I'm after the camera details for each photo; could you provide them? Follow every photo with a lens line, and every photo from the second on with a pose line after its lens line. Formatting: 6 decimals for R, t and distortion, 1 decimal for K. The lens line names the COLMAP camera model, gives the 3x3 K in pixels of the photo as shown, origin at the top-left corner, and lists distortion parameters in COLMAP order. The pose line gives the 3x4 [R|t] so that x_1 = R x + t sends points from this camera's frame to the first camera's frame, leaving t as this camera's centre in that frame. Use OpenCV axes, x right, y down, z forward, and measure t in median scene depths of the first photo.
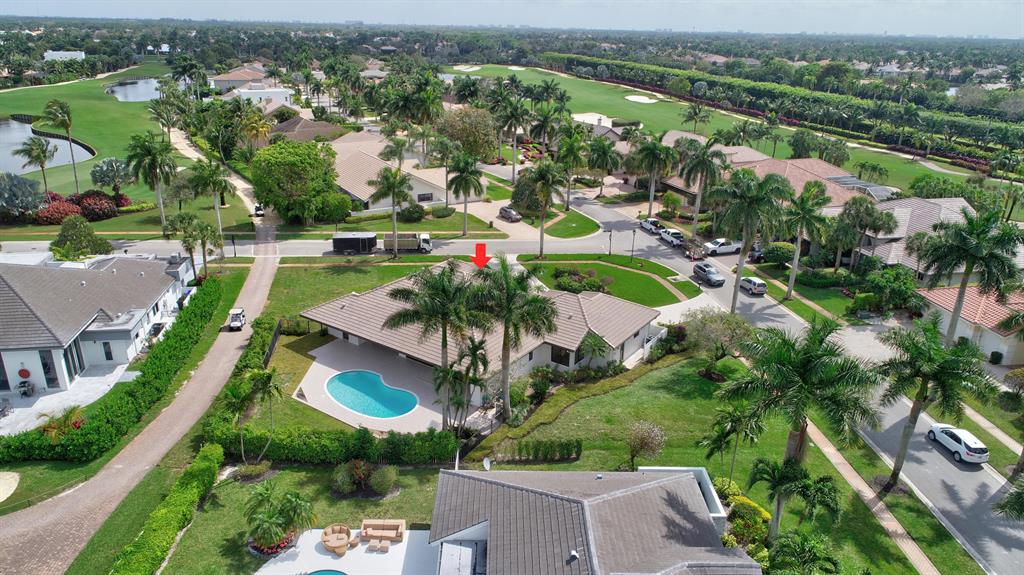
lens RADIAL K [[682.3, 0, 512.0], [0, 682.3, 287.5], [0, 0, 1]] dist [-0.001727, -0.002406]
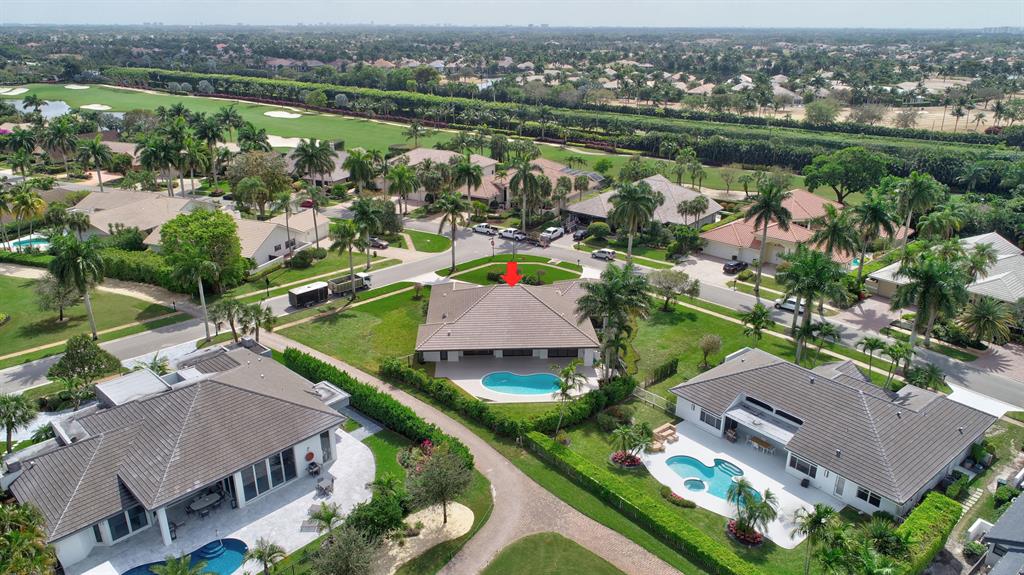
lens RADIAL K [[682.3, 0, 512.0], [0, 682.3, 287.5], [0, 0, 1]] dist [-0.001727, -0.002406]
pose [[0.785723, -0.237168, 0.571306, -0.572526], [0.230733, 0.969292, 0.085055, -0.090693], [-0.573935, 0.064989, 0.816318, -0.072680]]
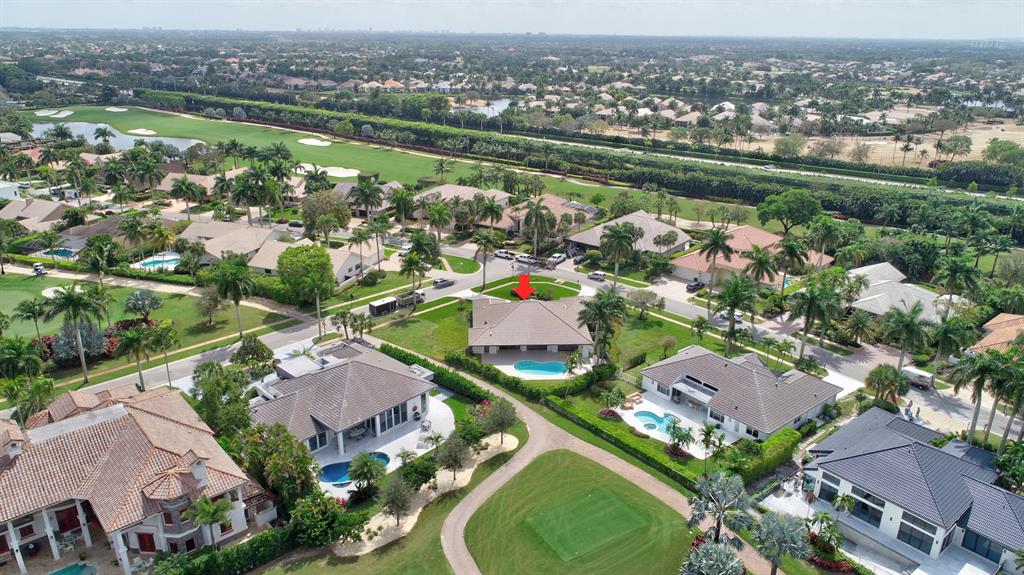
lens RADIAL K [[682.3, 0, 512.0], [0, 682.3, 287.5], [0, 0, 1]] dist [-0.001727, -0.002406]
pose [[0.783495, -0.228002, 0.578058, -0.833365], [0.224578, 0.971272, 0.078706, -0.153681], [-0.579397, 0.068153, 0.812191, -0.372194]]
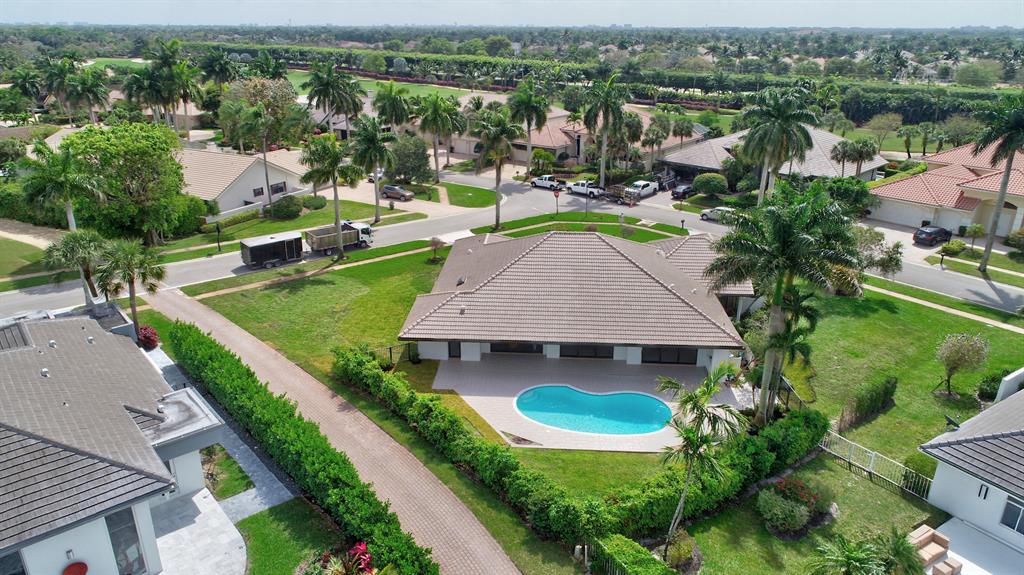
lens RADIAL K [[682.3, 0, 512.0], [0, 682.3, 287.5], [0, 0, 1]] dist [-0.001727, -0.002406]
pose [[0.849756, -0.204086, 0.486069, -0.359914], [0.200662, 0.977836, 0.059763, -0.018014], [-0.487492, 0.046751, 0.871875, 0.241403]]
